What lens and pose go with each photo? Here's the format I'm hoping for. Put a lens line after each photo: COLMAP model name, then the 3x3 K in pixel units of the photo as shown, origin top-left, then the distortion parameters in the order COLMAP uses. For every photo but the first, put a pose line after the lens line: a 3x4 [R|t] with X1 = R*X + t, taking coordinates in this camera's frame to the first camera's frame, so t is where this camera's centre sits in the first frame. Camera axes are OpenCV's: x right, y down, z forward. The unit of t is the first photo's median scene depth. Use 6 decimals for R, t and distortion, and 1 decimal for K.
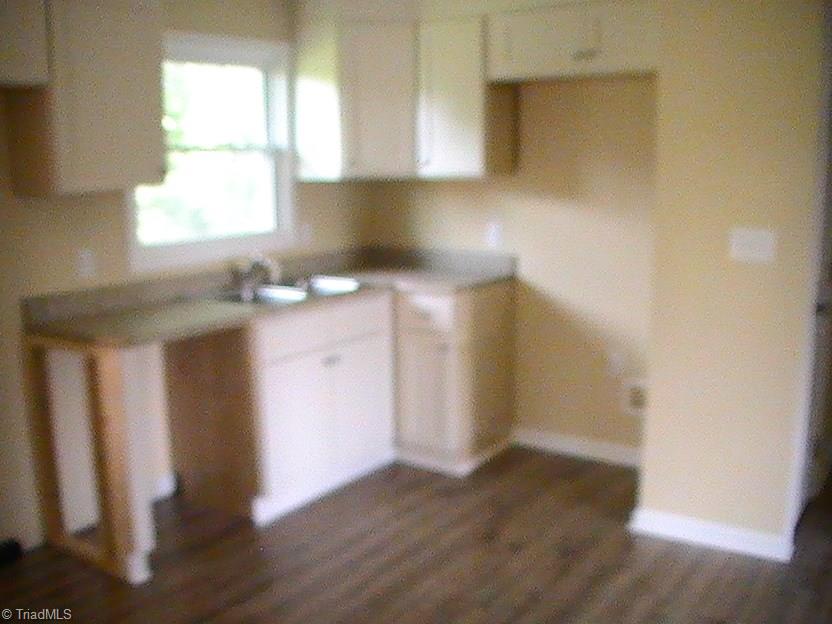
lens RADIAL K [[975.9, 0, 416.0], [0, 975.9, 312.0], [0, 0, 1]] dist [-0.025519, -0.011243]
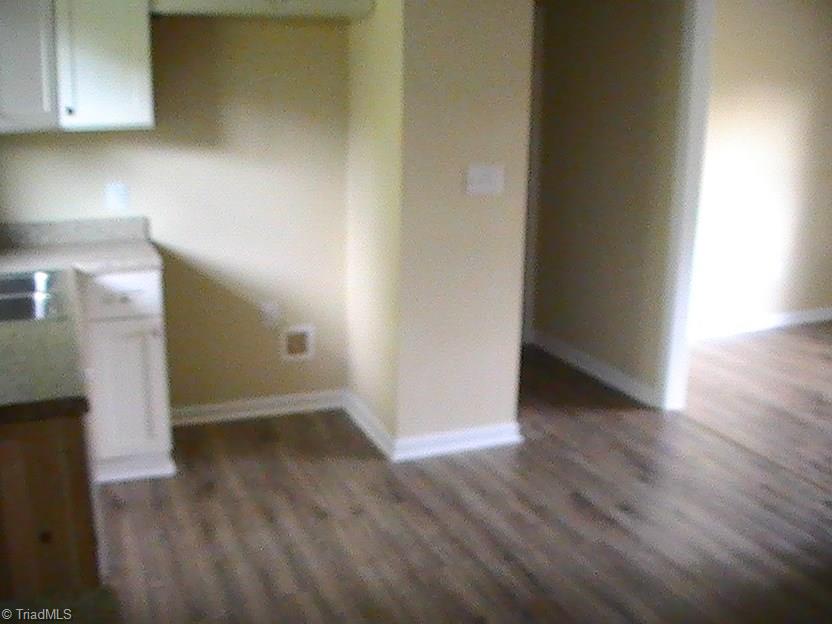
lens RADIAL K [[975.9, 0, 416.0], [0, 975.9, 312.0], [0, 0, 1]] dist [-0.025519, -0.011243]
pose [[0.579355, -0.187815, 0.793141, -0.509366], [0.133728, 0.981806, 0.134808, -0.064283], [-0.804030, 0.027964, 0.593931, 0.320155]]
